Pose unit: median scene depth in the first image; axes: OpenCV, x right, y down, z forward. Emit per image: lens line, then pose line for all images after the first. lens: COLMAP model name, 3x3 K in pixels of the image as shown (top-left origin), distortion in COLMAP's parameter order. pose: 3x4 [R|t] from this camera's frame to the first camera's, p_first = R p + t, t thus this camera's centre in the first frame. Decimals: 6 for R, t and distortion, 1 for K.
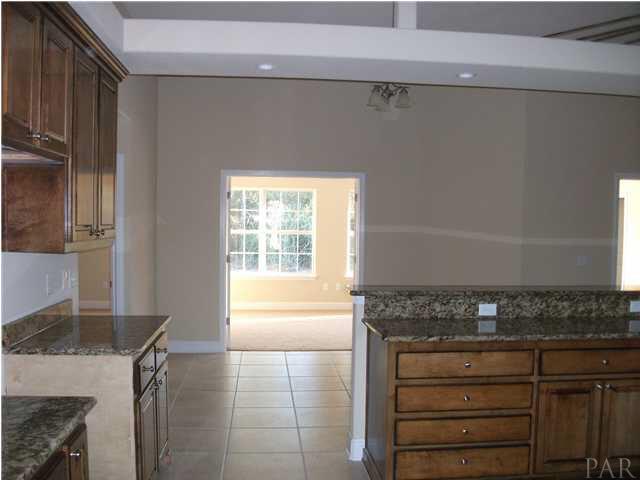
lens RADIAL K [[613.5, 0, 320.0], [0, 613.5, 240.0], [0, 0, 1]] dist [-0.119785, 0.002730]
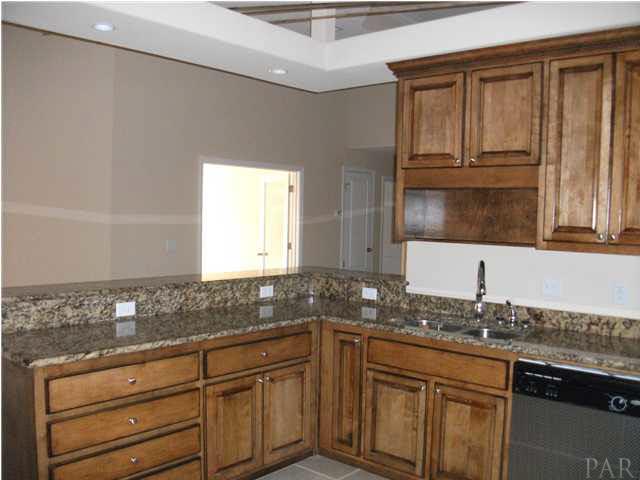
lens RADIAL K [[613.5, 0, 320.0], [0, 613.5, 240.0], [0, 0, 1]] dist [-0.119785, 0.002730]
pose [[0.721555, -0.028028, 0.691789, -0.130178], [0.005543, 0.999382, 0.034709, -0.011880], [-0.692335, -0.021210, 0.721265, 0.230823]]
